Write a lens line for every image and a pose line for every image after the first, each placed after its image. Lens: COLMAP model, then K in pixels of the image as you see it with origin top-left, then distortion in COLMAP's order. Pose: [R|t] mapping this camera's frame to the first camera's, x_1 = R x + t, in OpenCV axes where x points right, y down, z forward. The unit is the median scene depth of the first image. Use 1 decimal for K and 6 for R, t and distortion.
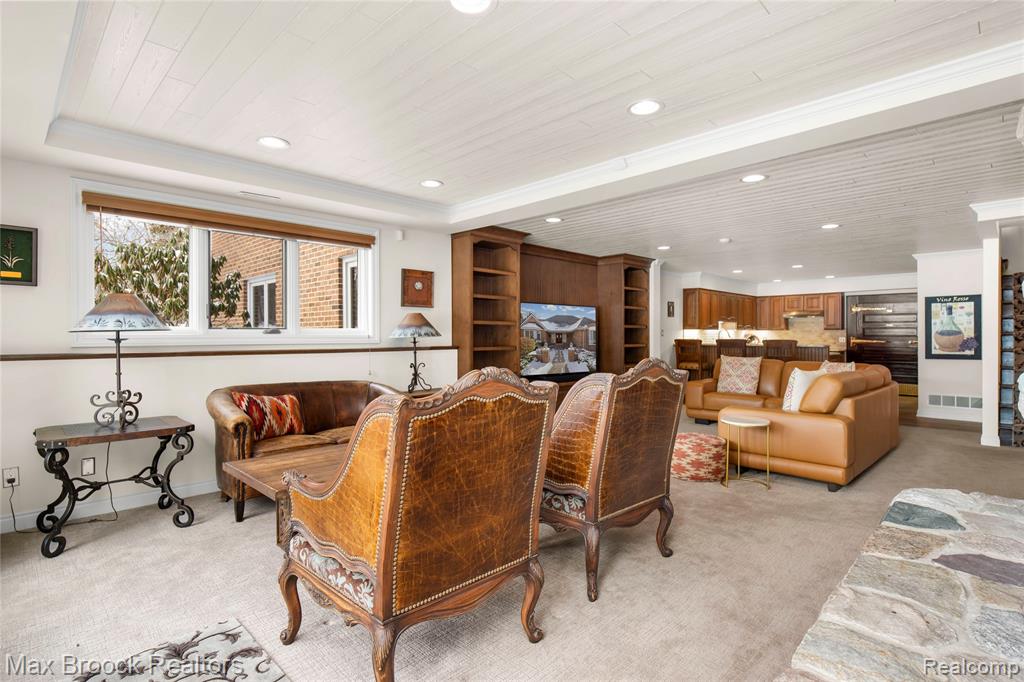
lens RADIAL K [[488.4, 0, 501.5], [0, 488.4, 341.3], [0, 0, 1]] dist [0.000653, 0.000075]
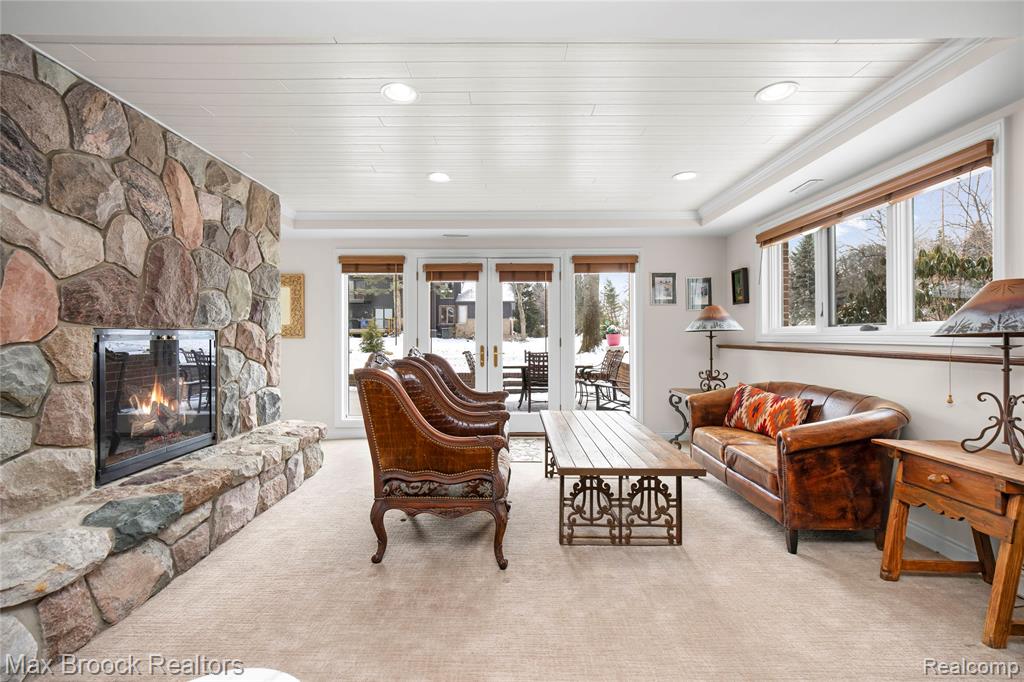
lens RADIAL K [[454.3, 0, 509.4], [0, 454.3, 334.8], [0, 0, 1]] dist [-0.000730, 0.000125]
pose [[-0.714168, -0.001589, -0.699973, 0.319639], [-0.007527, 0.999957, 0.005410, -0.005907], [0.699934, 0.009132, -0.714149, 0.733954]]
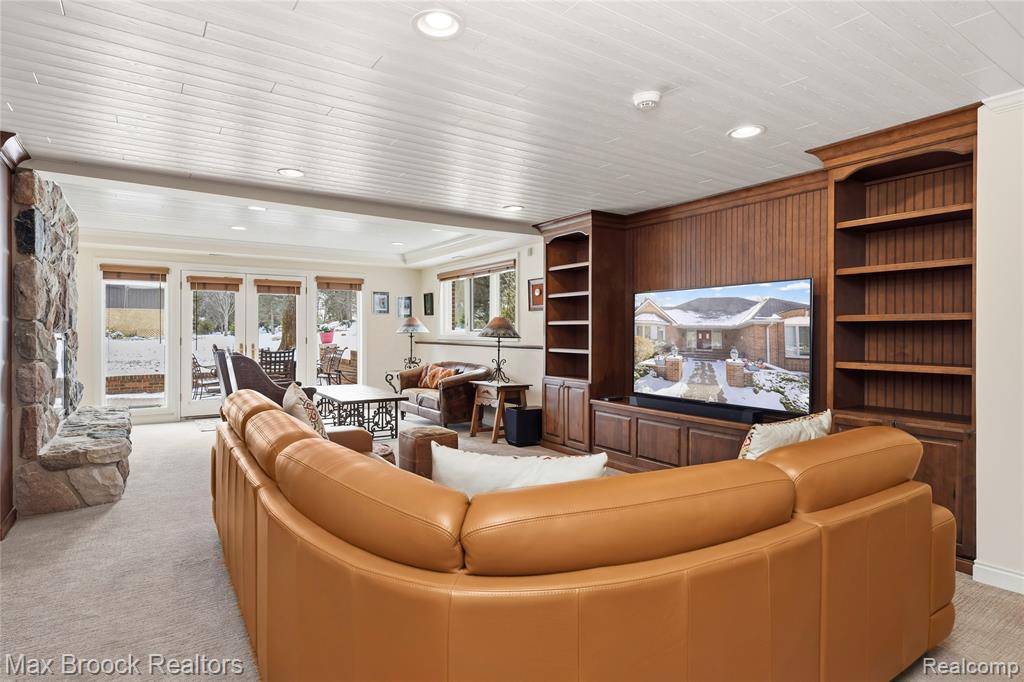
lens RADIAL K [[547.9, 0, 513.4], [0, 547.9, 330.3], [0, 0, 1]] dist [-0.000189, -0.000026]
pose [[-0.192630, -0.004119, -0.981263, 0.864990], [-0.012749, 0.999917, -0.001695, -0.017122], [0.981189, 0.012184, -0.192667, 0.950920]]
